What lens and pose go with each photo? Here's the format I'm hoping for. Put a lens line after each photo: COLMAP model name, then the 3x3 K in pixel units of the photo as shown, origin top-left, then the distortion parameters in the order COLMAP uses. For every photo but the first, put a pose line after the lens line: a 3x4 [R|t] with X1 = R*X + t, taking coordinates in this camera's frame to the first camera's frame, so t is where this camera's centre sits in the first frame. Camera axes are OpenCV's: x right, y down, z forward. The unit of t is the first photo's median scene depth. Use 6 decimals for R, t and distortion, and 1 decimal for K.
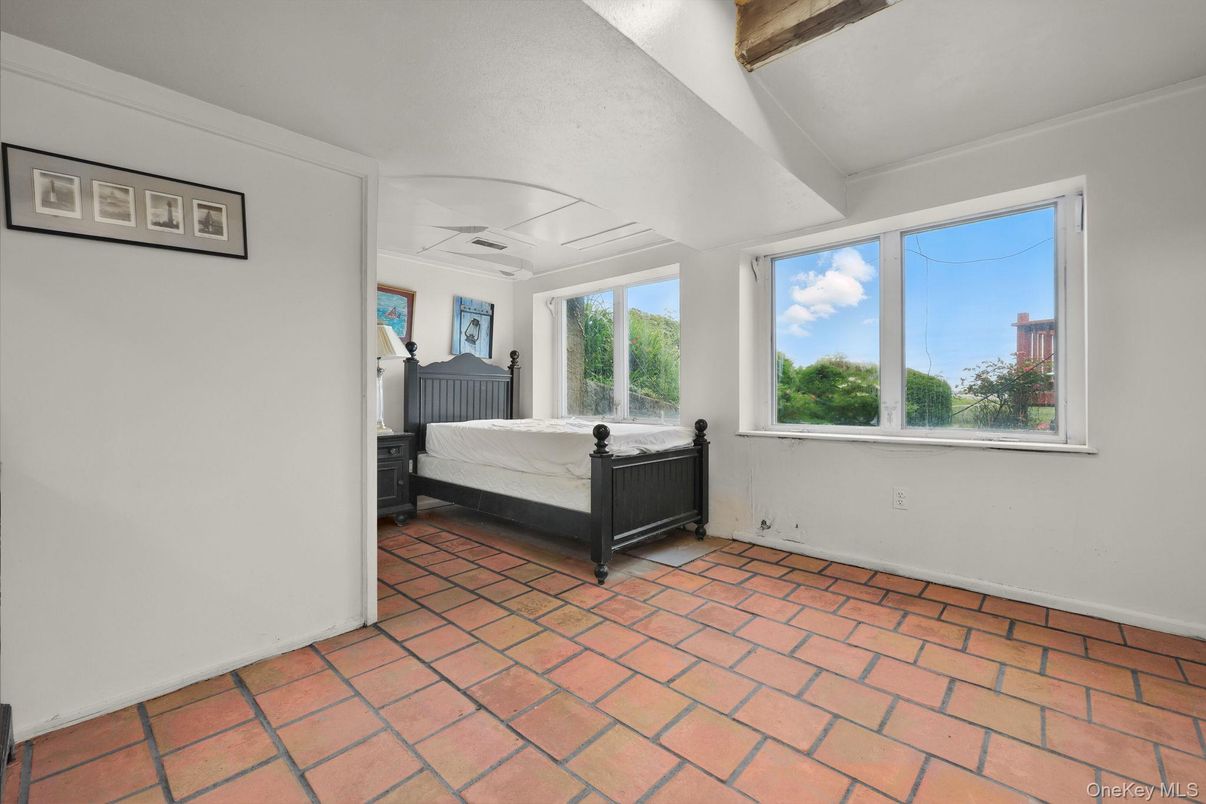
lens RADIAL K [[493.6, 0, 603.3], [0, 493.6, 396.8], [0, 0, 1]] dist [0.001845, 0.000036]
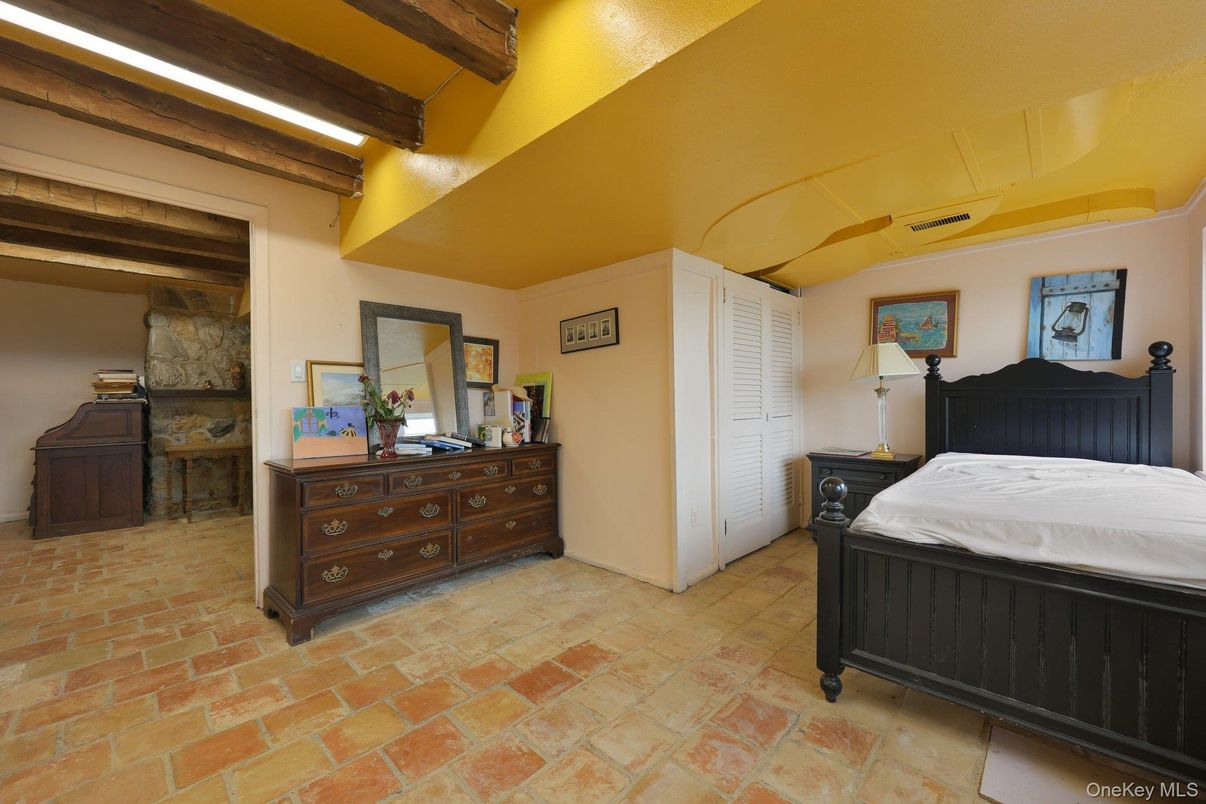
lens RADIAL K [[474.1, 0, 604.0], [0, 474.1, 403.5], [0, 0, 1]] dist [0.000130, -0.000051]
pose [[-0.021116, 0.013935, -0.999680, 0.394149], [0.005337, 0.999890, 0.013825, -0.036218], [0.999763, -0.005044, -0.021188, 0.395416]]
